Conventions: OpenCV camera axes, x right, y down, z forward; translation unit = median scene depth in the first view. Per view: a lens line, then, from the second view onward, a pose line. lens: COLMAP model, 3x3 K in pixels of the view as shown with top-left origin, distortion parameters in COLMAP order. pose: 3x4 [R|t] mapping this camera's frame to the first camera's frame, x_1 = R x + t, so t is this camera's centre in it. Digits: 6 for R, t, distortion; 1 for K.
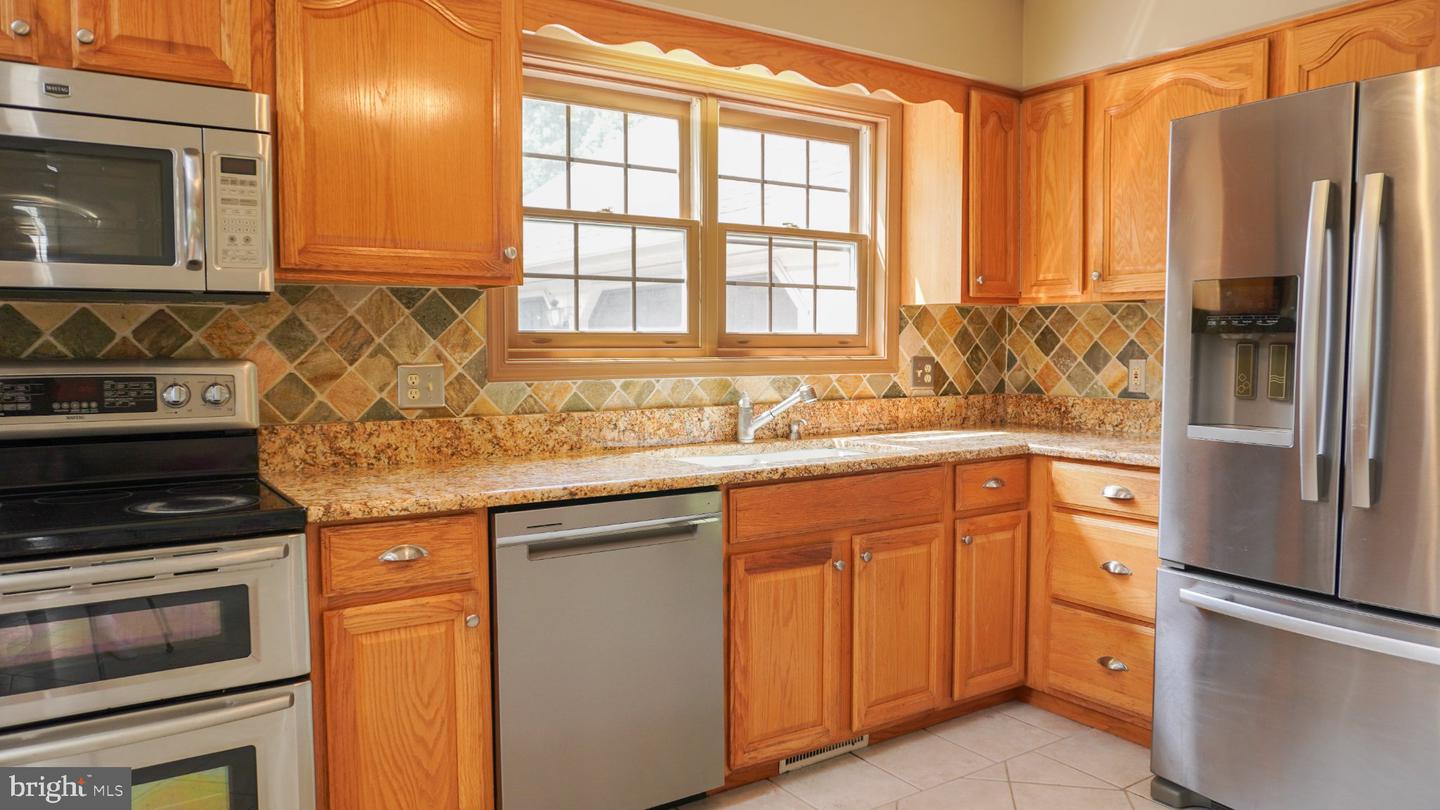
lens RADIAL K [[970.3, 0, 720.0], [0, 970.3, 405.0], [0, 0, 1]] dist [-0.056996, 0.035436]
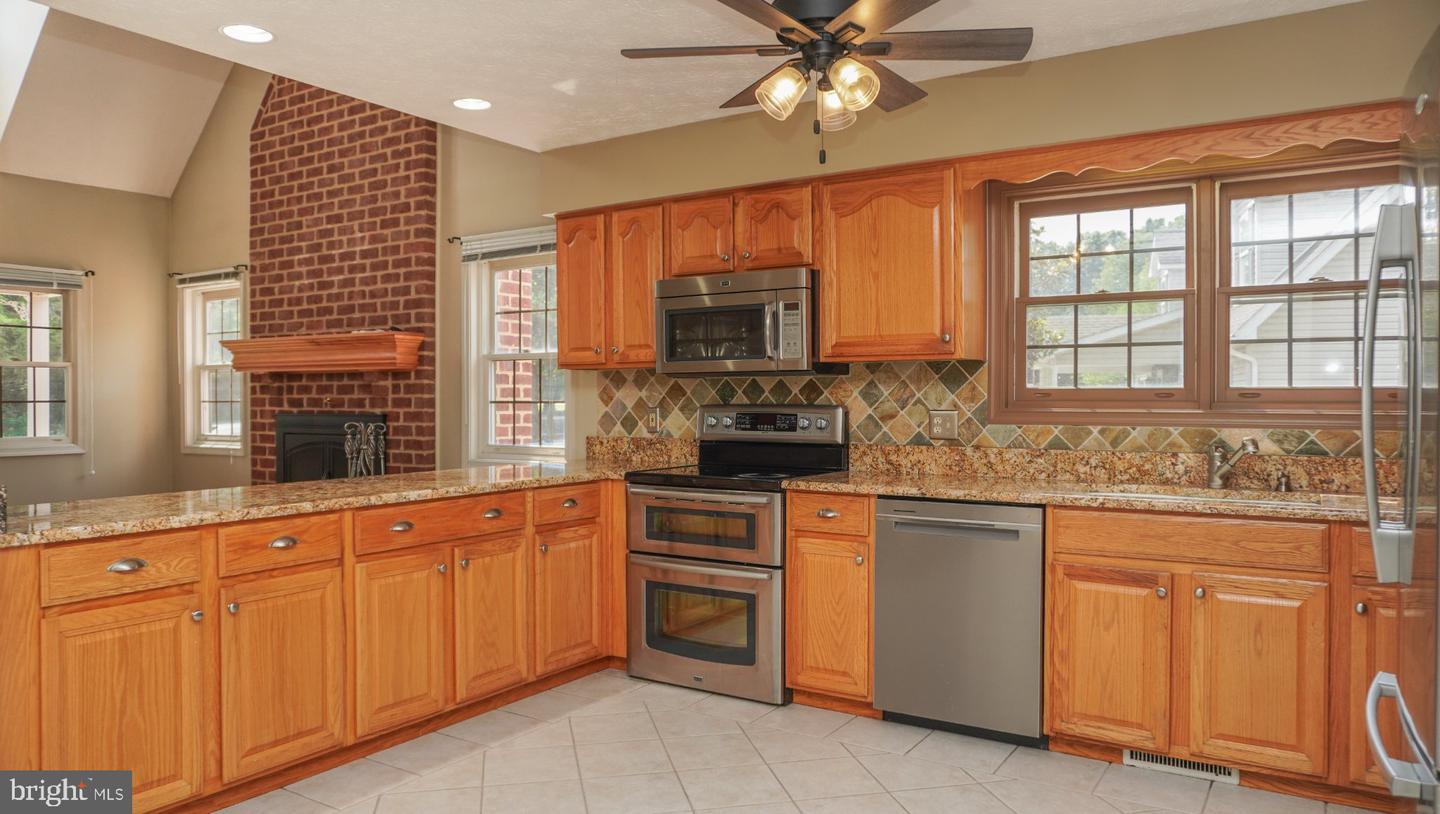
lens RADIAL K [[962.5, 0, 717.4], [0, 962.5, 403.7], [0, 0, 1]] dist [-0.048398, 0.034090]
pose [[0.399713, 0.006198, -0.916619, 0.862523], [-0.058898, 0.998084, -0.018935, -0.002743], [0.914746, 0.061556, 0.399313, 0.057492]]
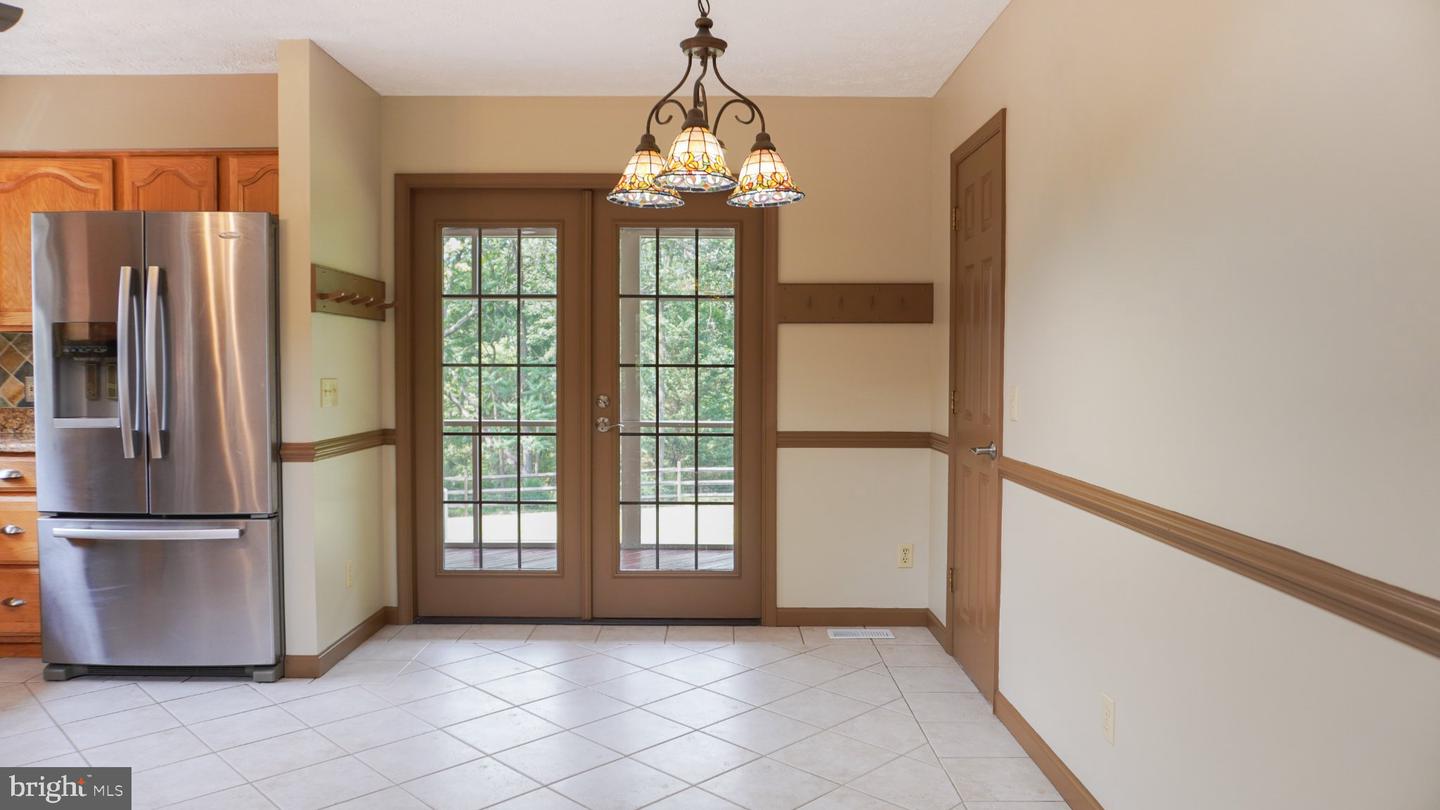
lens RADIAL K [[962.5, 0, 717.4], [0, 962.5, 401.7], [0, 0, 1]] dist [-0.048398, 0.034090]
pose [[0.558112, -0.031381, 0.829172, -0.131503], [0.052332, 0.998626, 0.002569, 0.038070], [-0.828114, 0.041958, 0.558988, -0.572249]]
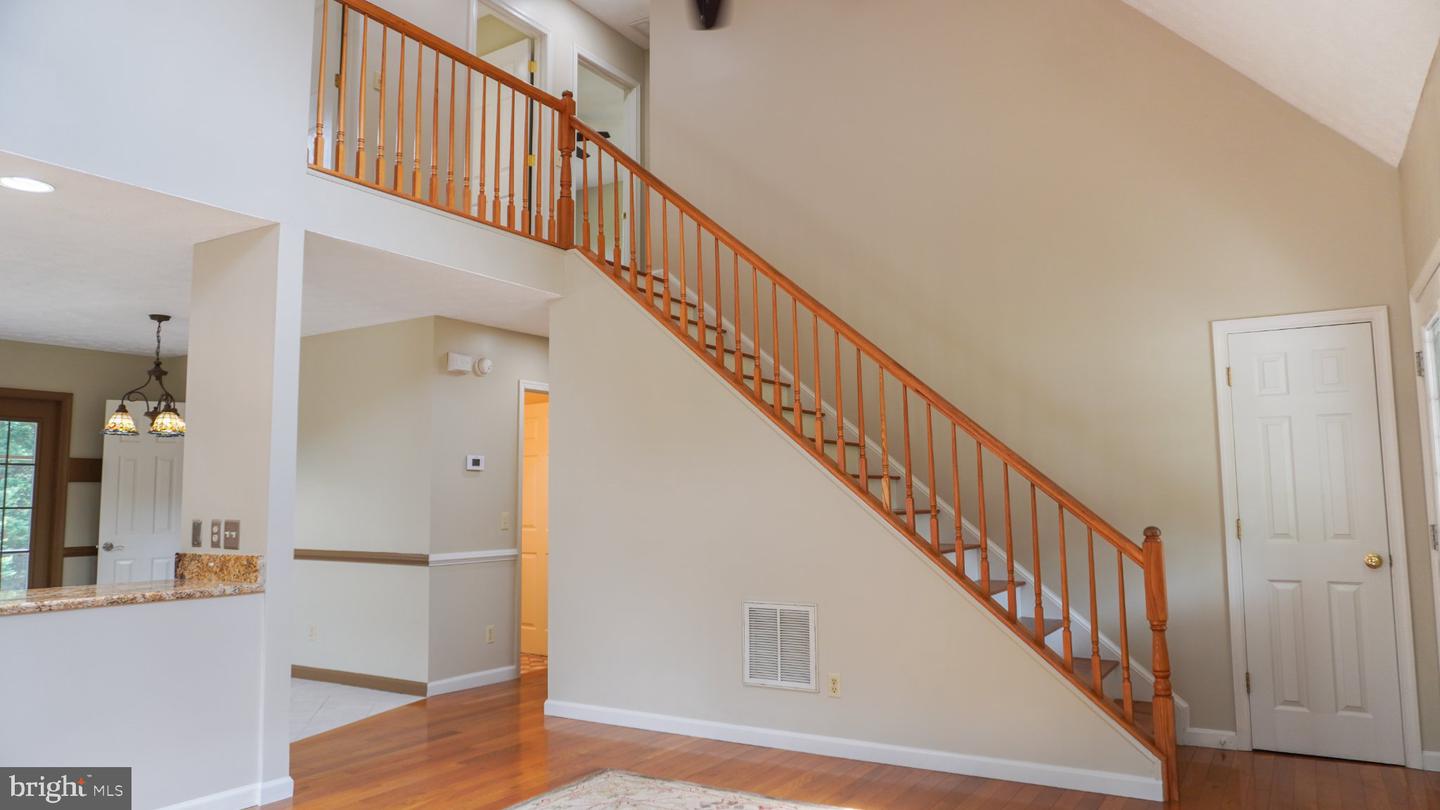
lens RADIAL K [[962.5, 0, 717.4], [0, 962.5, 401.7], [0, 0, 1]] dist [-0.048398, 0.034090]
pose [[-0.413535, 0.096663, 0.905343, -1.828867], [0.070961, 0.994746, -0.073795, 0.018185], [-0.907719, 0.033727, -0.418221, -0.321850]]
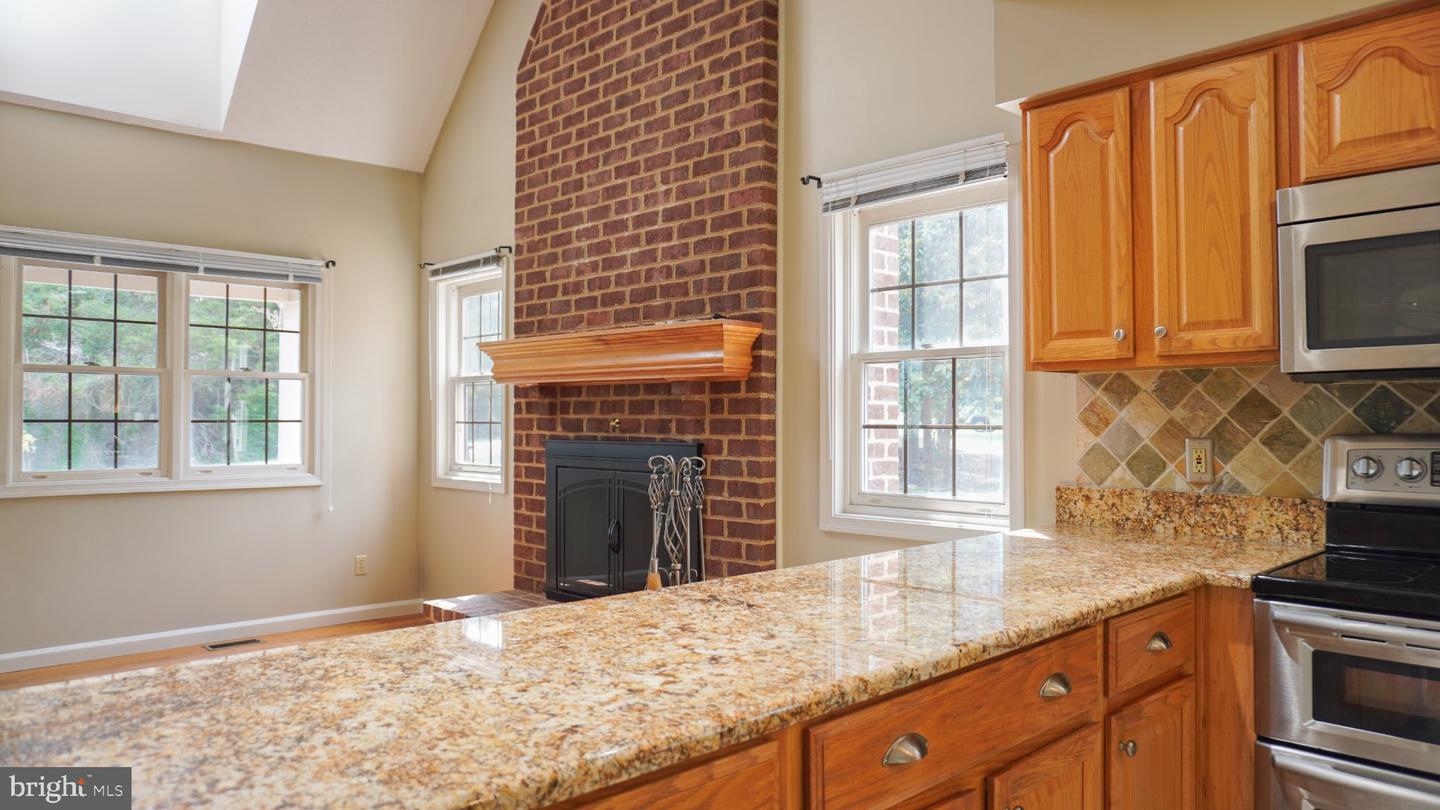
lens RADIAL K [[962.5, 0, 717.4], [0, 962.5, 401.7], [0, 0, 1]] dist [-0.048398, 0.034090]
pose [[0.176217, -0.015233, -0.984233, 0.108214], [-0.065385, 0.997491, -0.027145, -0.001092], [0.982177, 0.069137, 0.174779, 0.000779]]
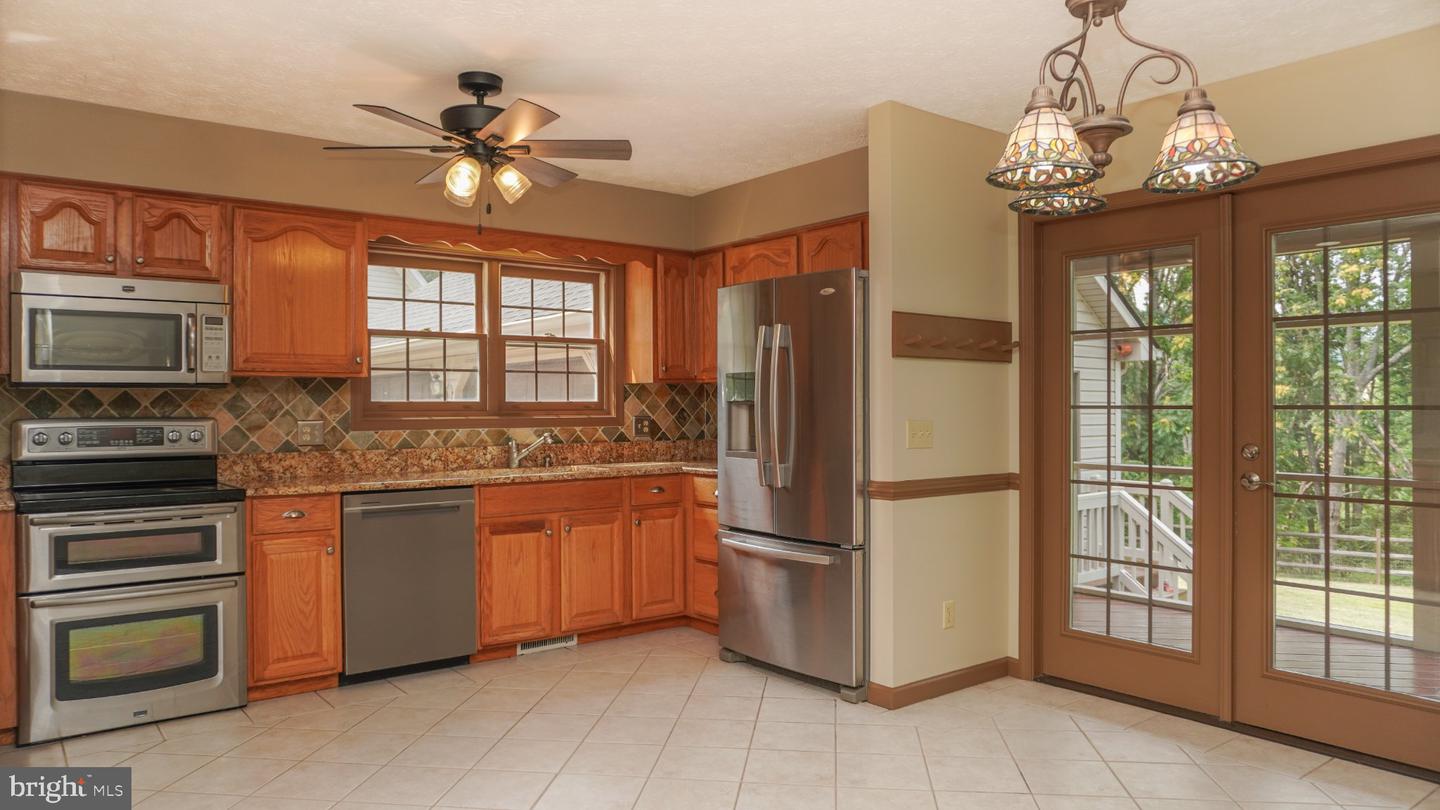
lens RADIAL K [[962.5, 0, 717.4], [0, 962.5, 401.7], [0, 0, 1]] dist [-0.048398, 0.034090]
pose [[0.997490, -0.004597, 0.070665, 0.283482], [0.009488, 0.997569, -0.069032, 0.046722], [-0.070176, 0.069529, 0.995109, -0.728952]]
